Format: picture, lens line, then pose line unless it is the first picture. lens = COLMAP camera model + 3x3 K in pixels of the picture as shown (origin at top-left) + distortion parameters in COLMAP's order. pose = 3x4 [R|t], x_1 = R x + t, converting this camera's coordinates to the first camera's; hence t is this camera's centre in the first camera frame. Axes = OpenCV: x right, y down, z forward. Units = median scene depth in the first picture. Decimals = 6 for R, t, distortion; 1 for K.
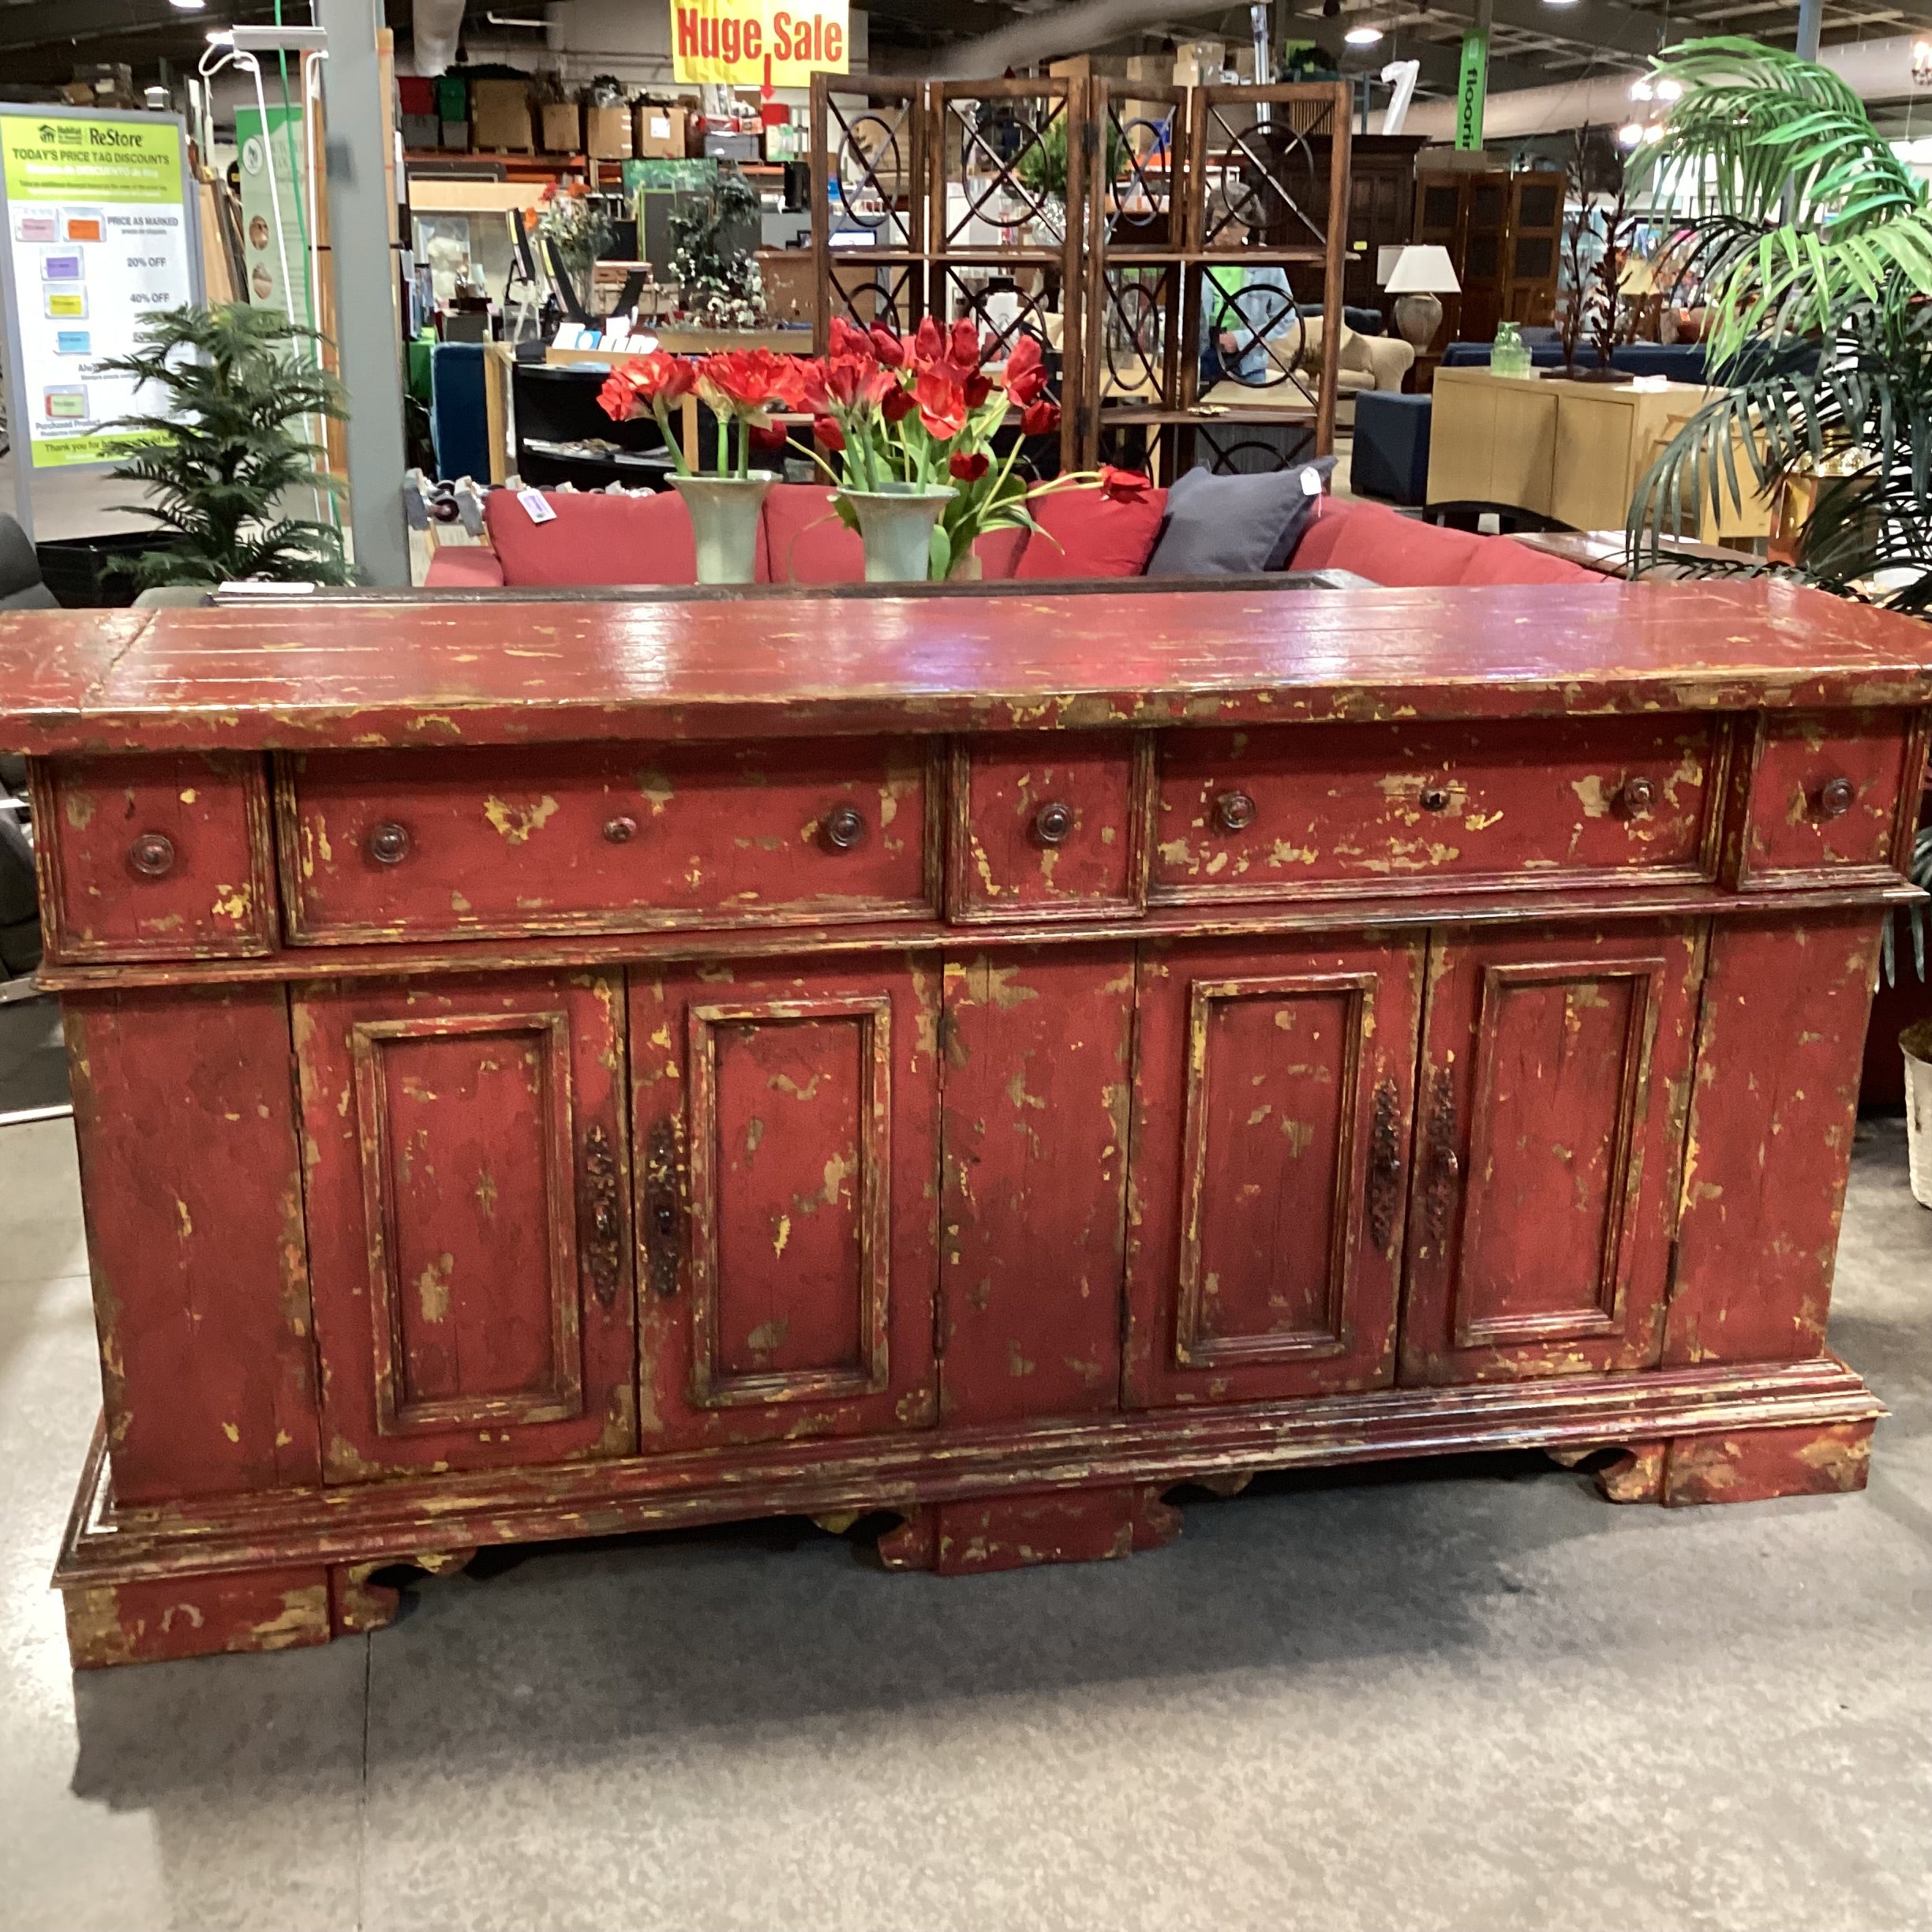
lens RADIAL K [[2324.9, 0, 965.8], [0, 2324.9, 936.1], [0, 0, 1]] dist [0.148421, -0.334515]
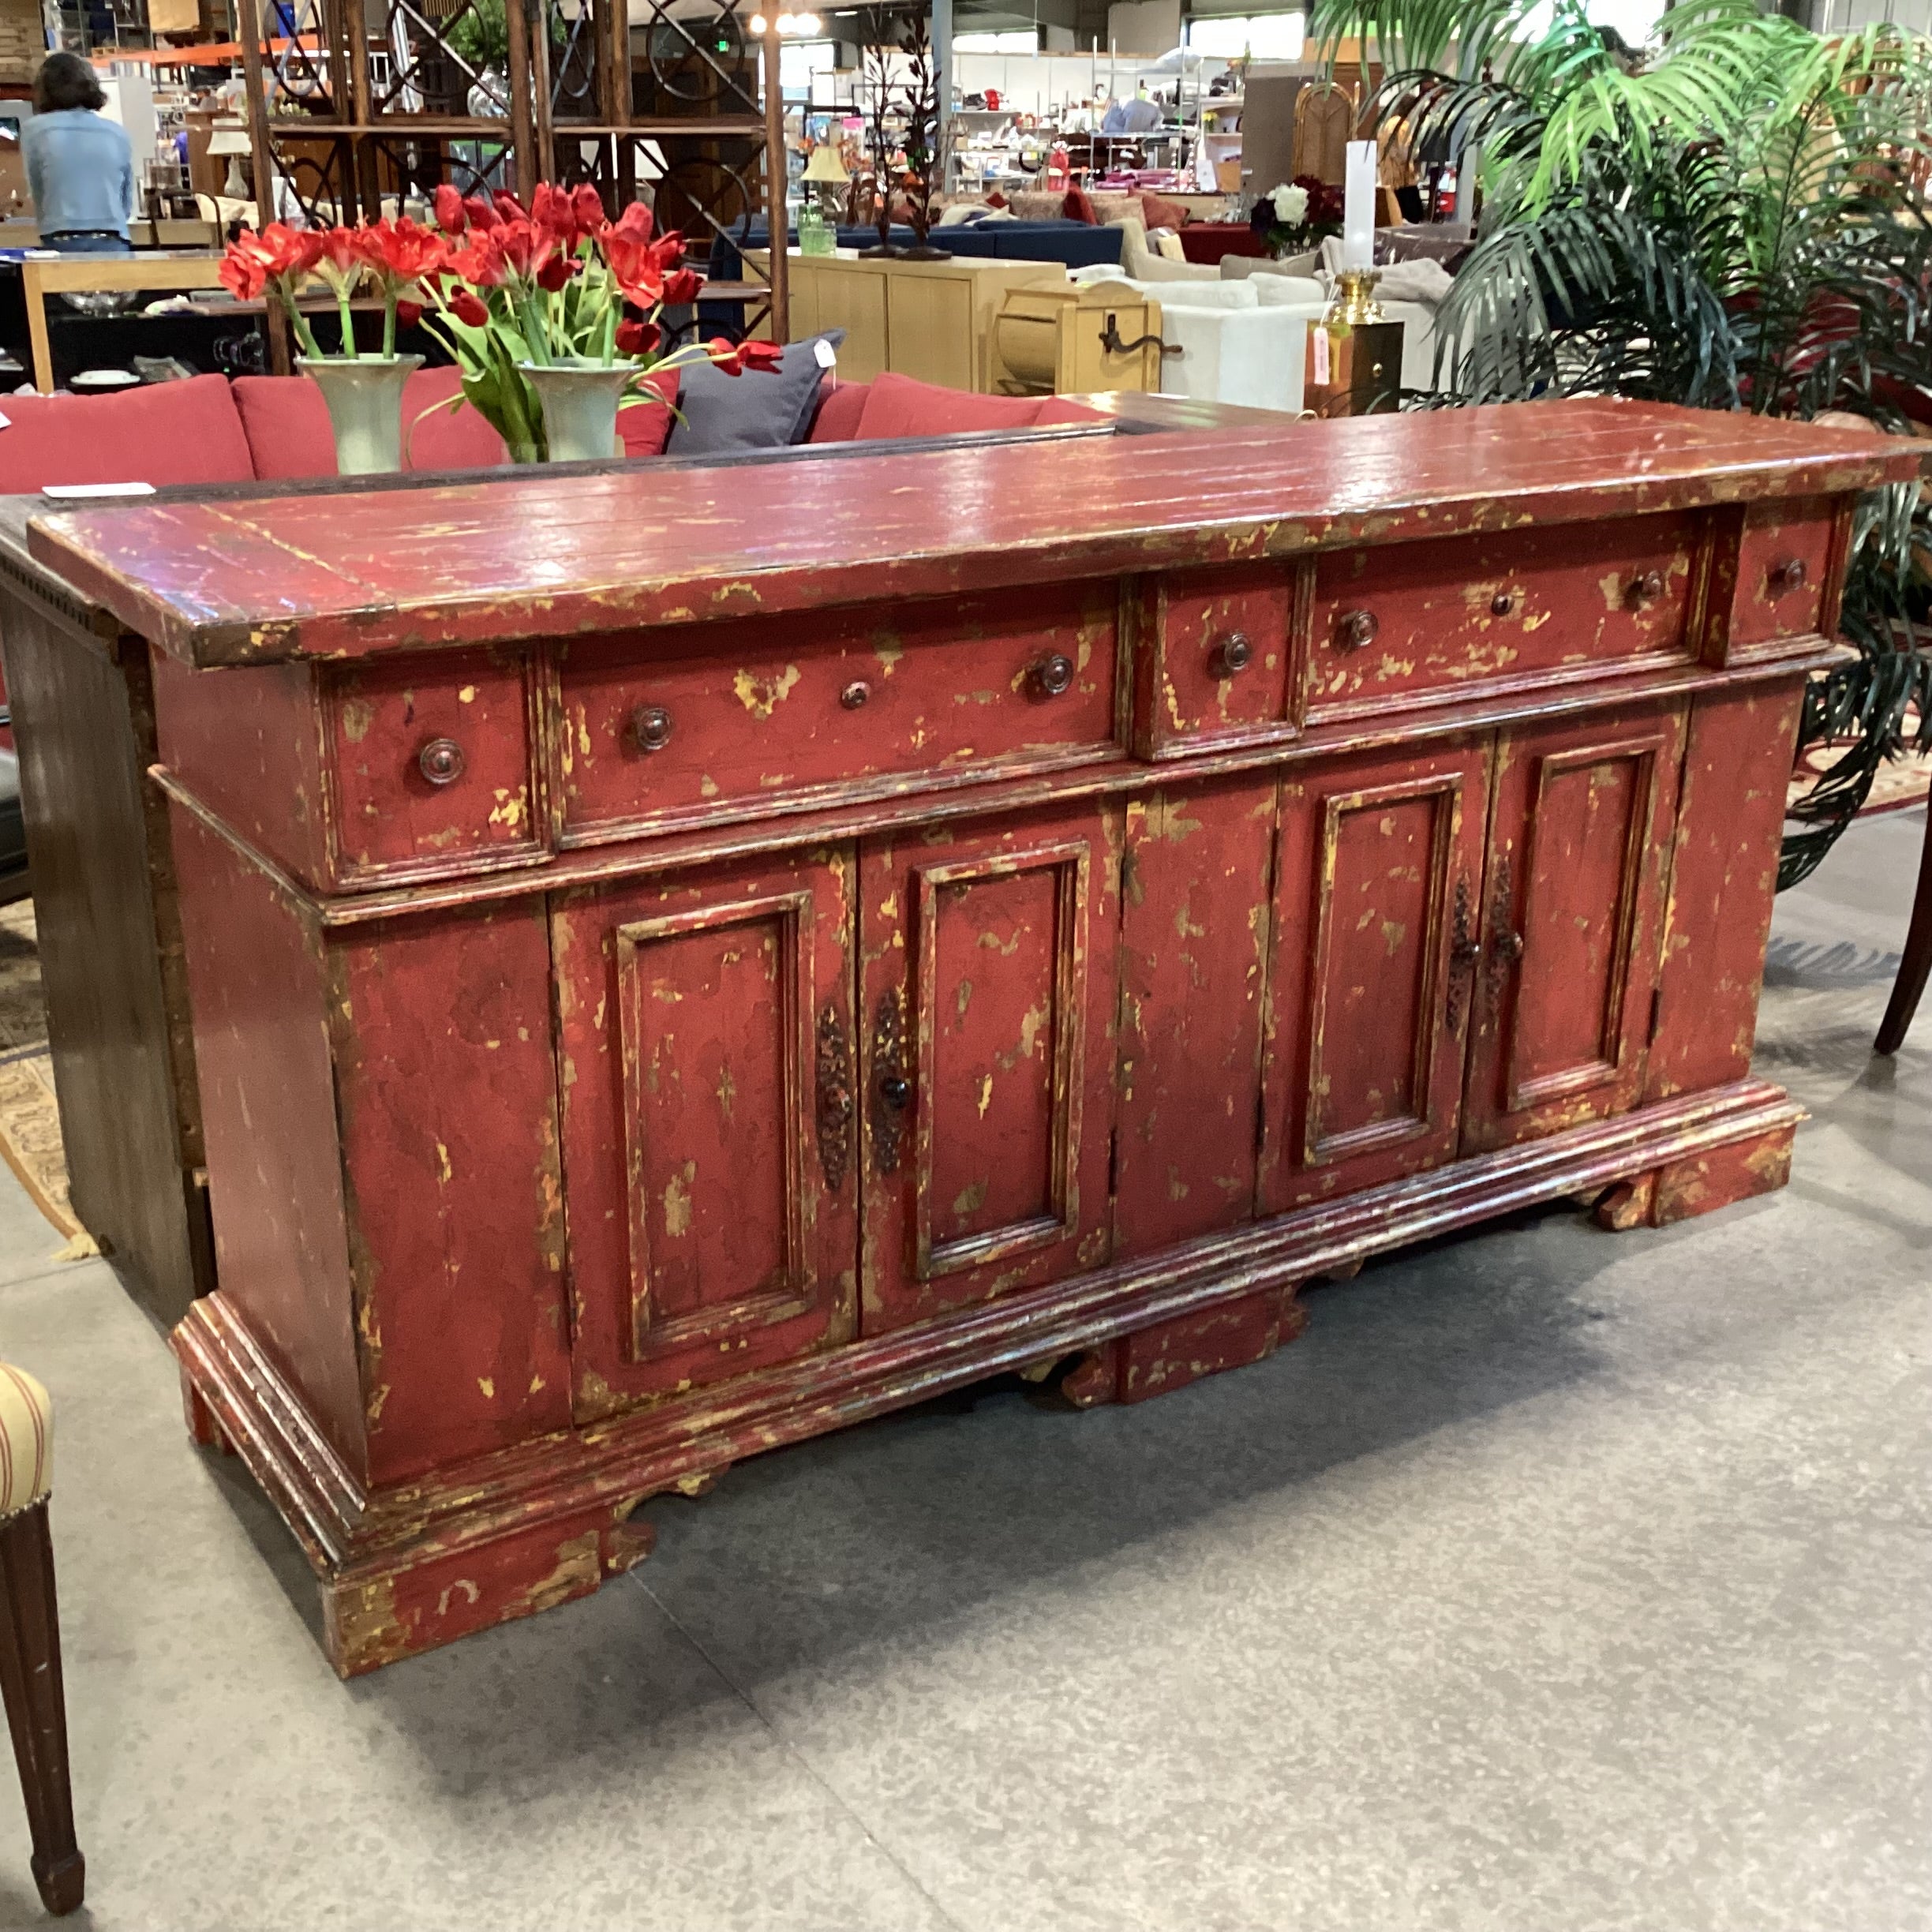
lens RADIAL K [[2314.5, 0, 957.7], [0, 2314.5, 932.4], [0, 0, 1]] dist [0.129499, -0.231130]
pose [[0.932202, -0.124169, 0.339972, -0.417970], [0.110351, 0.992094, 0.059763, -0.000899], [-0.344705, -0.018195, 0.938535, 0.078426]]
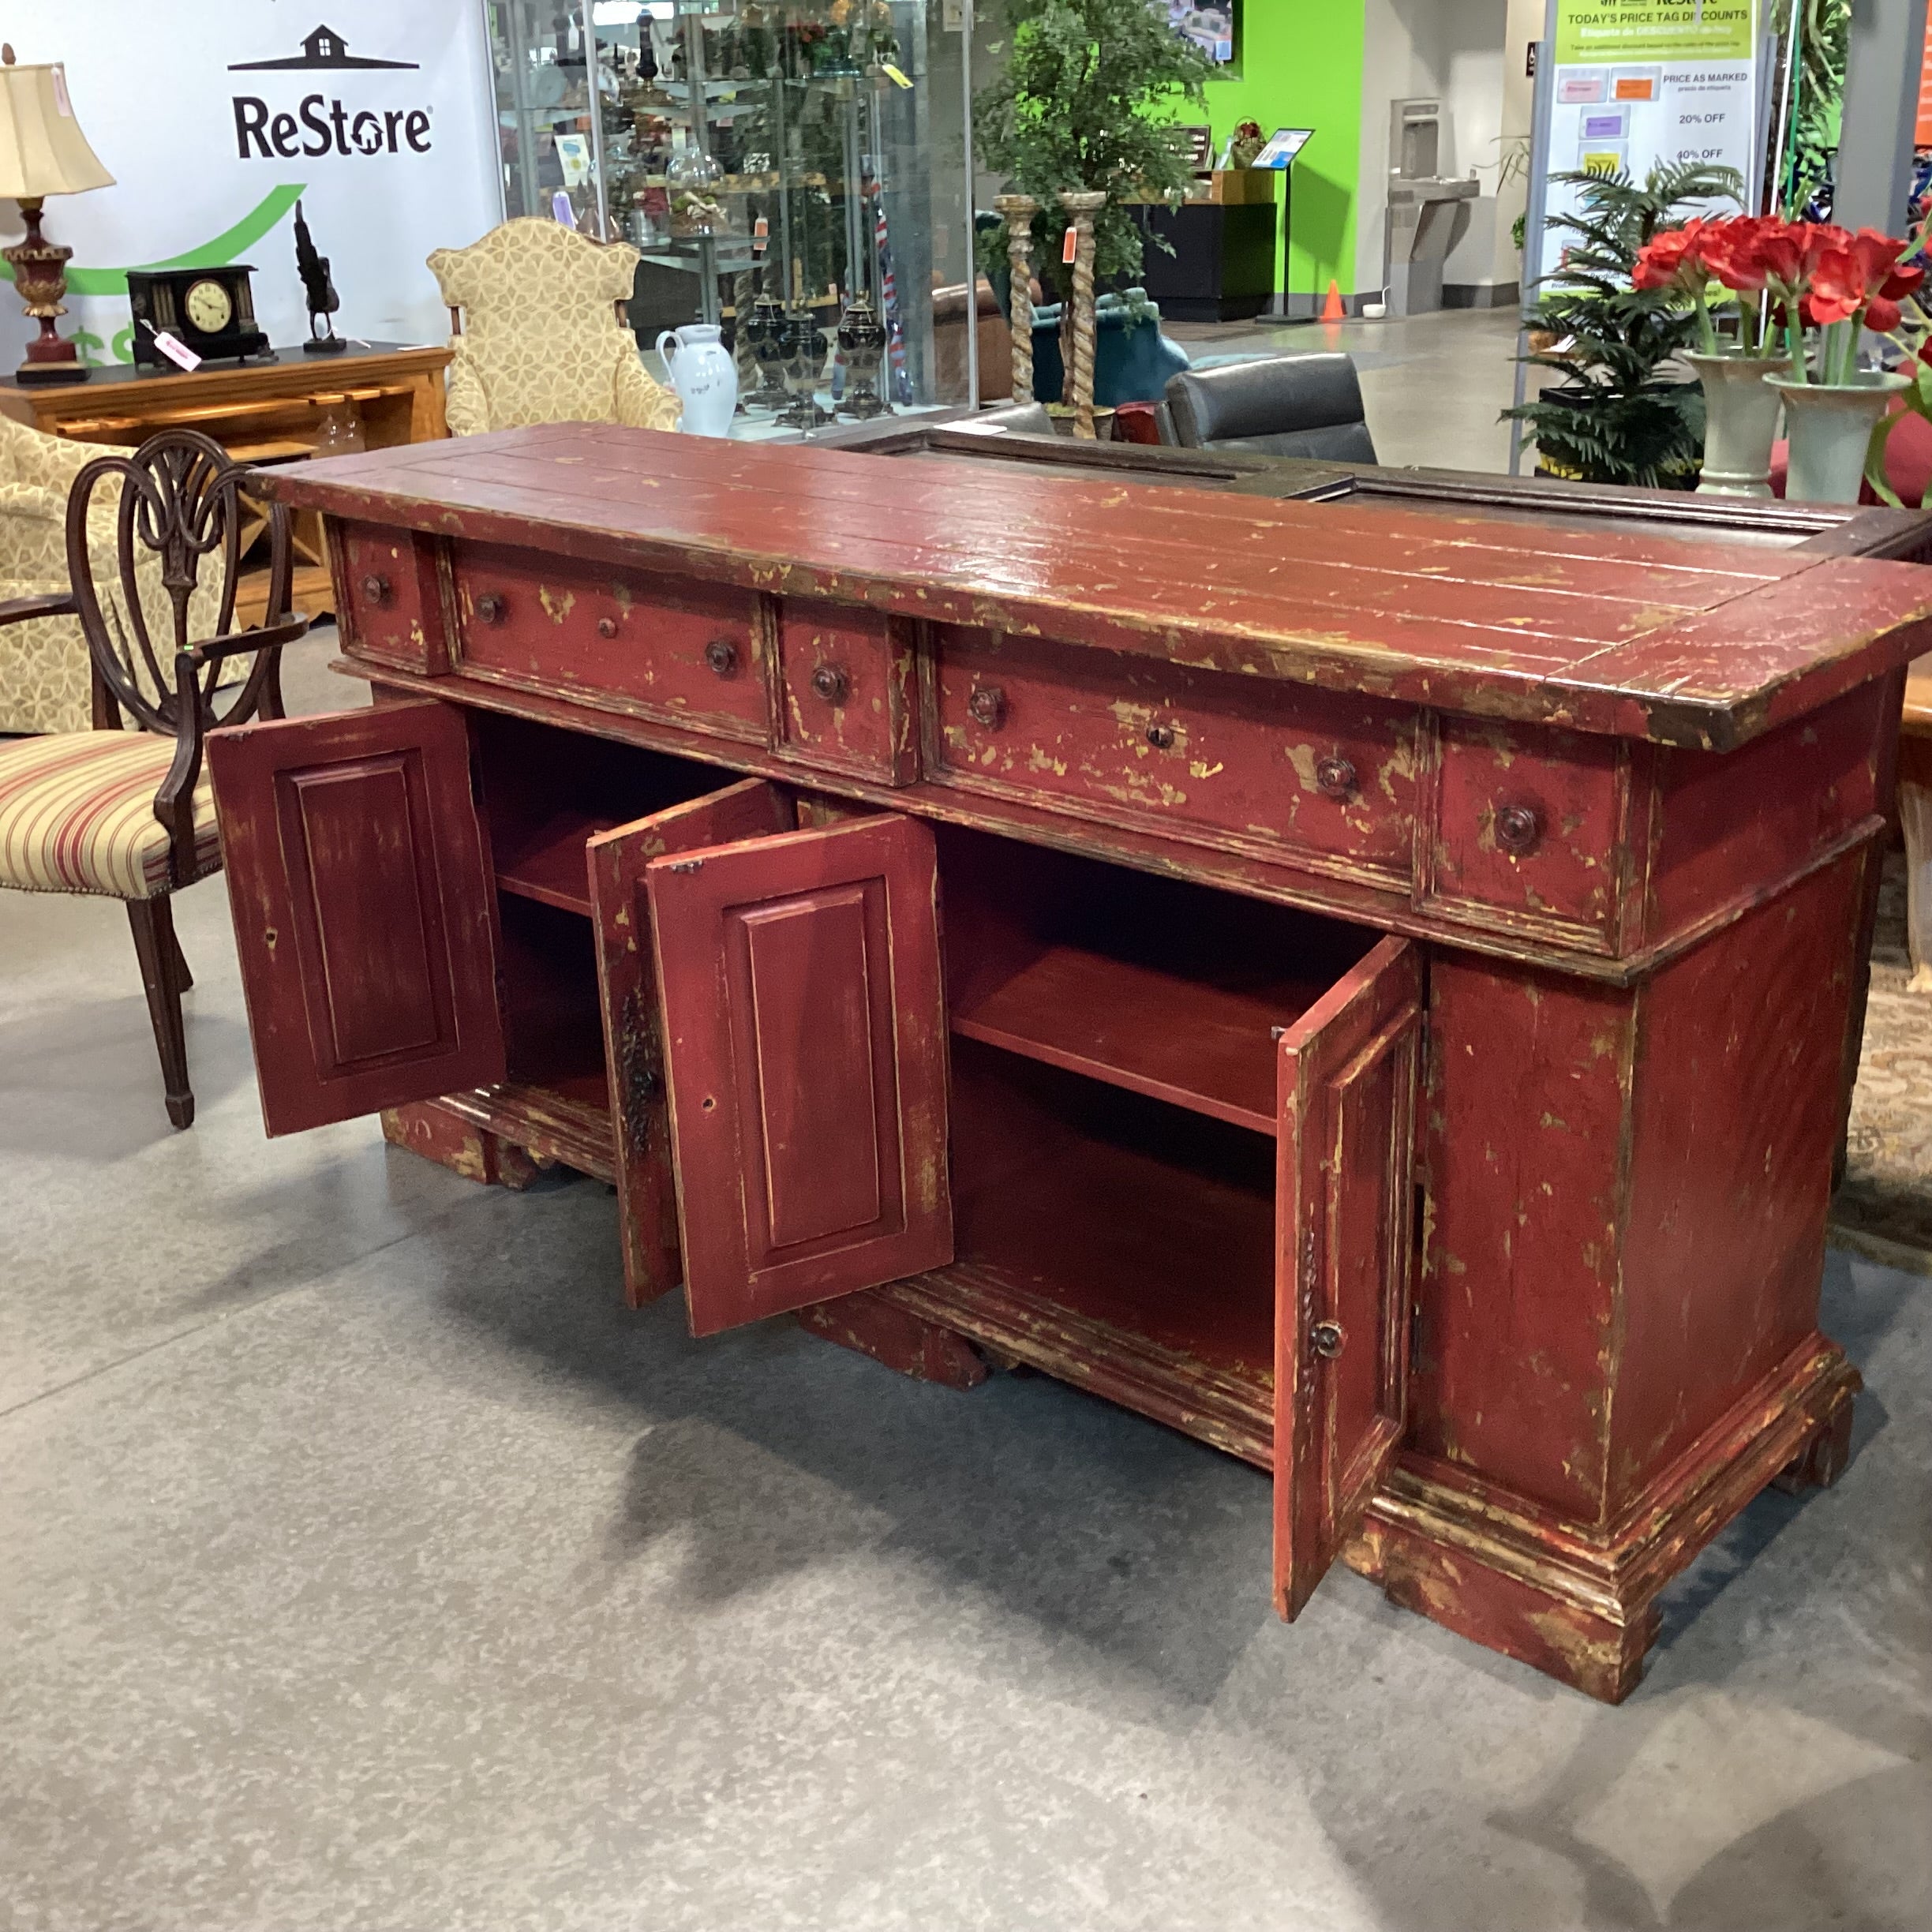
lens RADIAL K [[2324.9, 0, 965.8], [0, 2324.9, 936.1], [0, 0, 1]] dist [0.148421, -0.334515]
pose [[0.588918, 0.248589, -0.769012, 0.907994], [-0.197701, 0.966923, 0.161163, -0.117541], [0.783639, 0.057122, 0.618585, 0.359893]]
